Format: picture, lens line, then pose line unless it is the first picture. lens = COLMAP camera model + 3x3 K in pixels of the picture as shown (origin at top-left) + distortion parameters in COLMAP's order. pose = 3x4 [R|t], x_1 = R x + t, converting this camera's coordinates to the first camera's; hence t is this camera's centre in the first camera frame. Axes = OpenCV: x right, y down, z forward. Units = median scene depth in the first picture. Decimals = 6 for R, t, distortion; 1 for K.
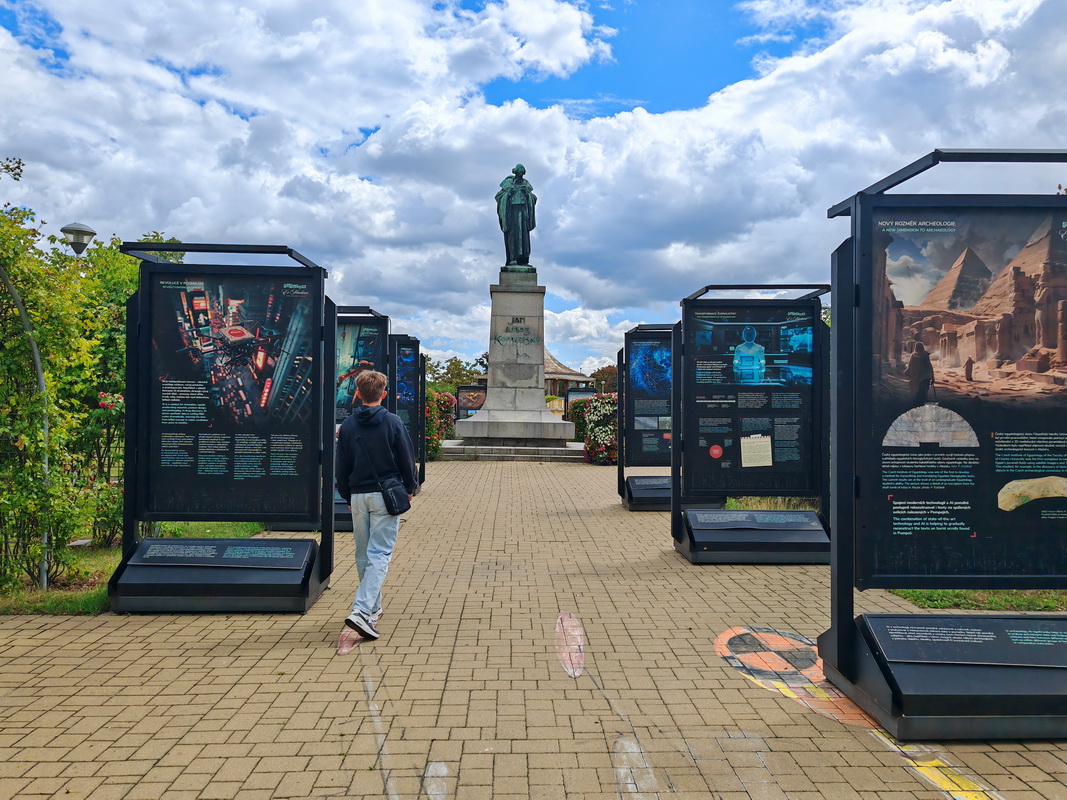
lens RADIAL K [[825.1, 0, 533.5], [0, 825.1, 400.0], [0, 0, 1]] dist [0.070660, -0.000598]
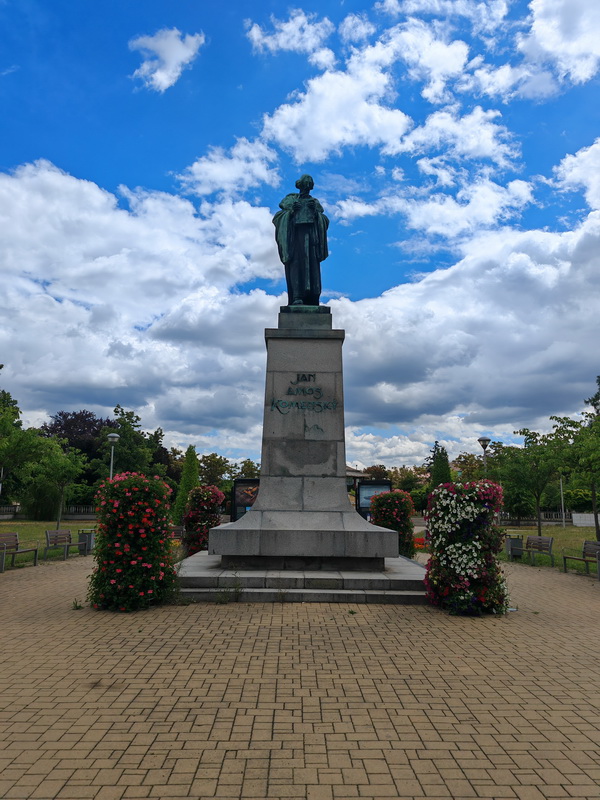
lens RADIAL K [[618.7, 0, 300.0], [0, 618.7, 400.0], [0, 0, 1]] dist [0.070660, -0.000598]
pose [[0.999804, -0.010156, -0.016991, -0.014650], [0.007479, 0.988538, -0.150786, -0.000436], [0.018327, 0.150629, 0.988420, 0.491010]]
